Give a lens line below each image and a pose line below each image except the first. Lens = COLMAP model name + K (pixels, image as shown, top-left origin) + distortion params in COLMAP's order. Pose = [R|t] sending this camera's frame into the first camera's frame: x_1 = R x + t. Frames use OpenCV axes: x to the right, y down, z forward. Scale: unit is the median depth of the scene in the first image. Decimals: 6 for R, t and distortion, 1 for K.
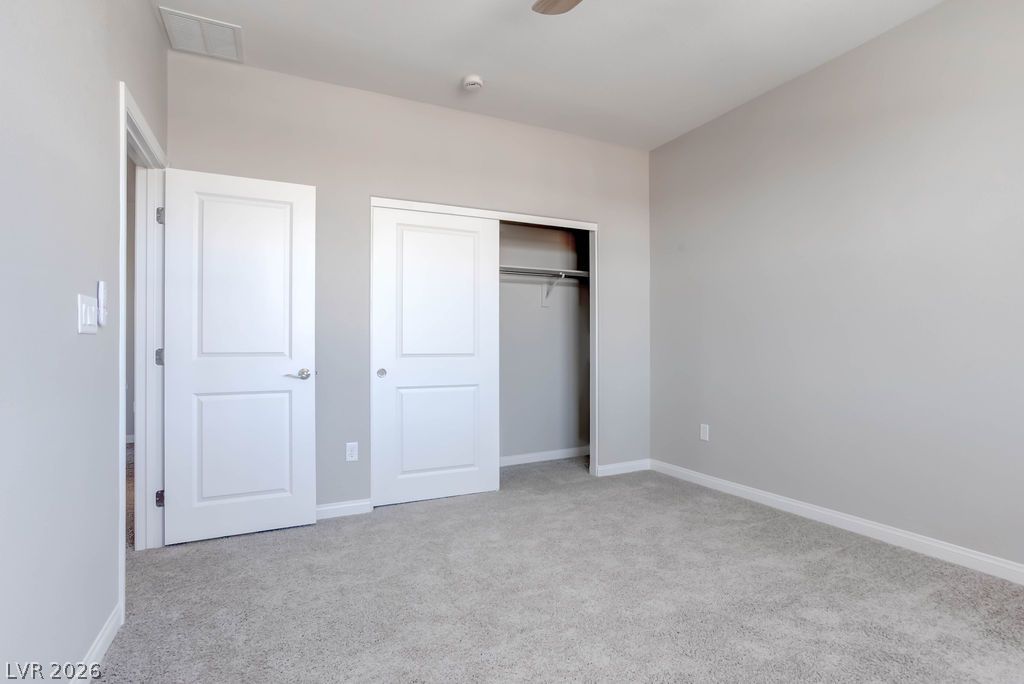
lens RADIAL K [[502.8, 0, 519.2], [0, 502.8, 351.4], [0, 0, 1]] dist [-0.052018, 0.036675]
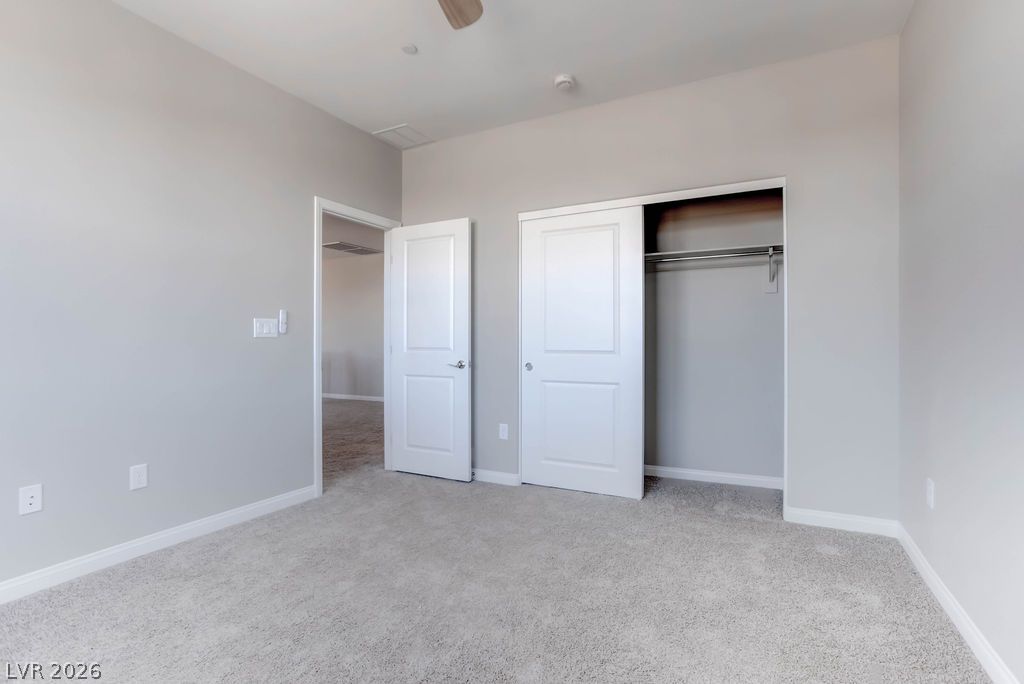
lens RADIAL K [[502.8, 0, 519.2], [0, 502.8, 351.4], [0, 0, 1]] dist [-0.052018, 0.036675]
pose [[0.588341, 0.017444, -0.808425, 0.639608], [-0.007230, 0.999841, 0.016312, -0.010278], [0.808581, -0.003752, 0.588373, 0.316796]]
